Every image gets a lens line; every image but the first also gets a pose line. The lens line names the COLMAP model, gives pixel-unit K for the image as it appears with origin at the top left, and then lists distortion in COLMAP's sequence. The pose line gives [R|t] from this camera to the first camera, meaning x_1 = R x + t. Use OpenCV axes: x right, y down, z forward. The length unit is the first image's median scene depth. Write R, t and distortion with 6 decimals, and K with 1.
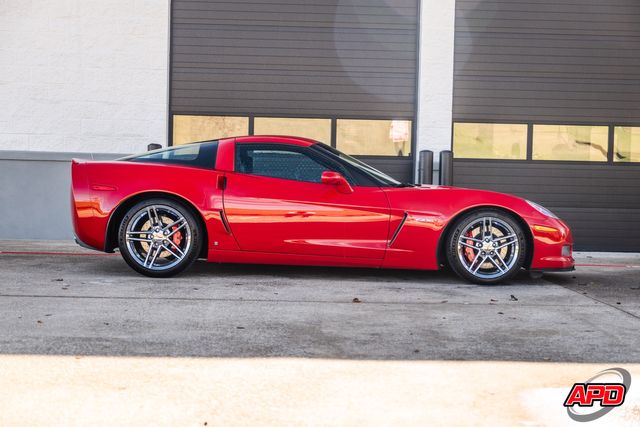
lens RADIAL K [[1040.3, 0, 338.9], [0, 1040.3, 214.9], [0, 0, 1]] dist [0.015773, -0.008240]
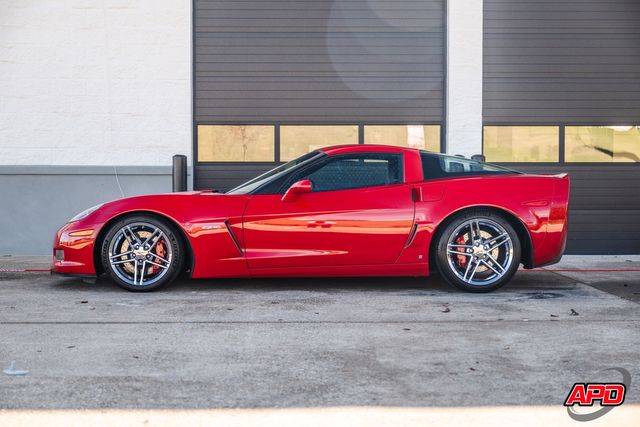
lens RADIAL K [[983.1, 0, 339.2], [0, 983.1, 212.8], [0, 0, 1]] dist [0.014348, -0.022416]
pose [[0.999681, -0.022656, -0.011186, -0.027200], [0.022590, 0.999727, -0.005932, -0.007603], [0.011317, 0.005678, 0.999920, 0.116989]]
